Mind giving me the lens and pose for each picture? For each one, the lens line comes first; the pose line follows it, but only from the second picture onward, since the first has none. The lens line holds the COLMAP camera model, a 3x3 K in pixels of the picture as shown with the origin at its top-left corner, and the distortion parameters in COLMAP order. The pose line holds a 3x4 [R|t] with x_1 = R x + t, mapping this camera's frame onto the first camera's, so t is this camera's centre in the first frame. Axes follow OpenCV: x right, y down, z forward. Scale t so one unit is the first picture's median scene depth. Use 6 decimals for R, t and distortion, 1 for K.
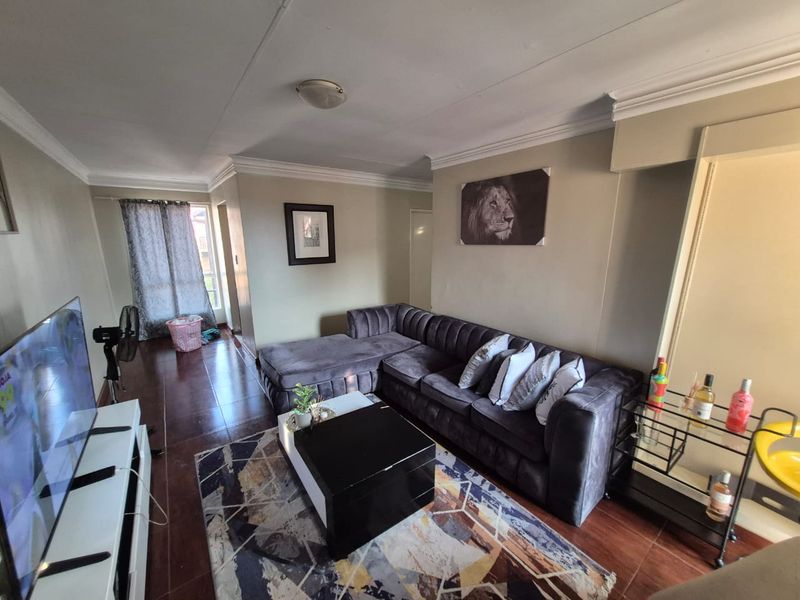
lens RADIAL K [[313.7, 0, 401.5], [0, 313.7, 303.5], [0, 0, 1]] dist [-0.000994, -0.000247]
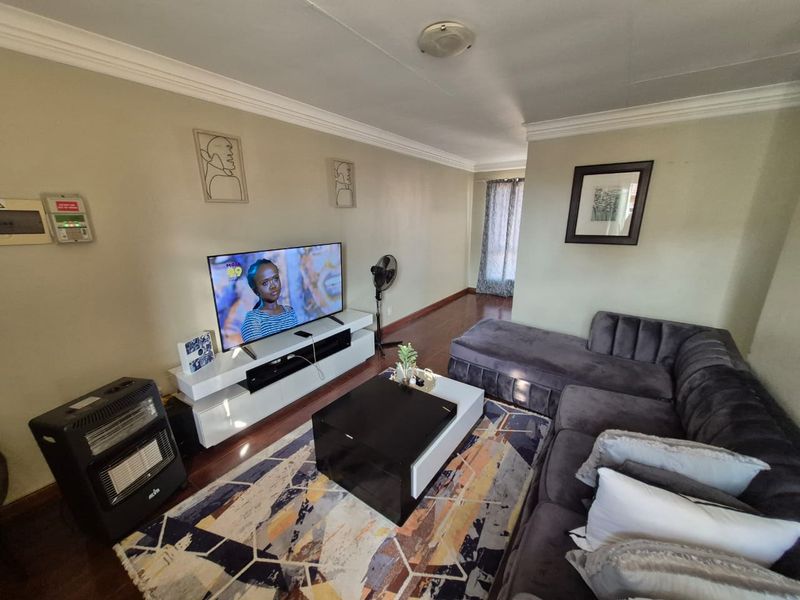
lens RADIAL K [[313.7, 0, 398.0], [0, 313.7, 305.6], [0, 0, 1]] dist [-0.000994, -0.000247]
pose [[0.316293, 0.264683, -0.910989, 0.457204], [-0.196447, 0.957749, 0.210063, -0.066922], [0.928099, 0.112519, 0.354925, 0.417108]]
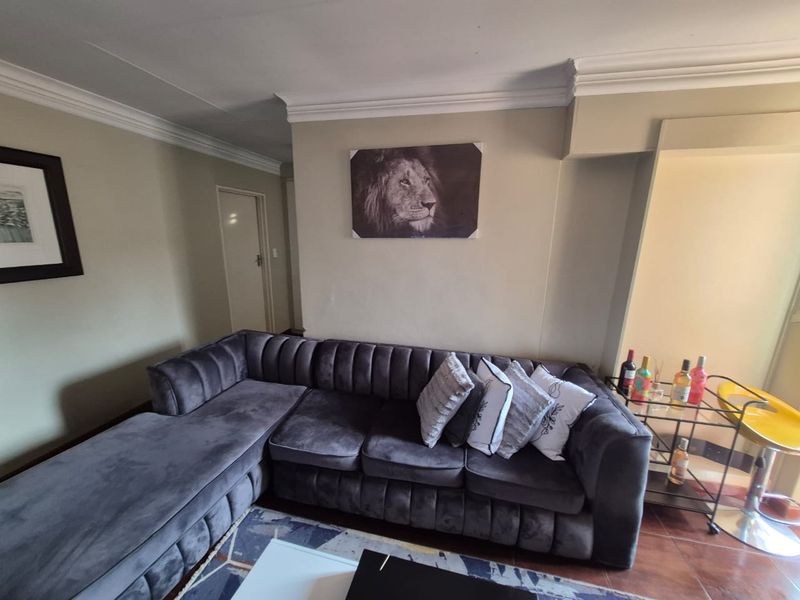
lens RADIAL K [[313.7, 0, 397.7], [0, 313.7, 304.5], [0, 0, 1]] dist [-0.000994, -0.000247]
pose [[0.762677, -0.130644, 0.633447, -0.230819], [0.121317, 0.990900, 0.058299, -0.077744], [-0.635300, 0.032384, 0.771586, 0.450787]]
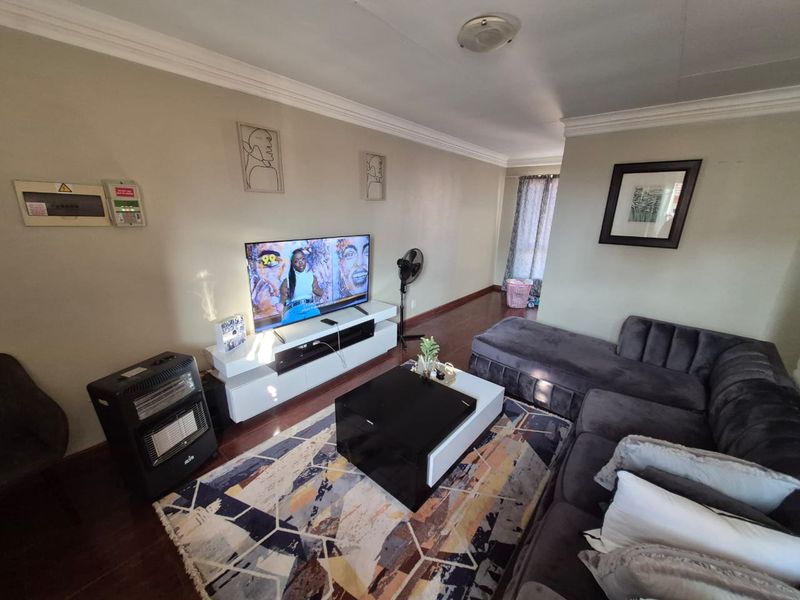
lens RADIAL K [[313.7, 0, 397.0], [0, 313.7, 304.6], [0, 0, 1]] dist [-0.000994, -0.000247]
pose [[0.233127, 0.294146, -0.926893, 0.468725], [-0.229212, 0.942921, 0.241583, -0.066038], [0.945047, 0.156135, 0.287242, 0.407943]]
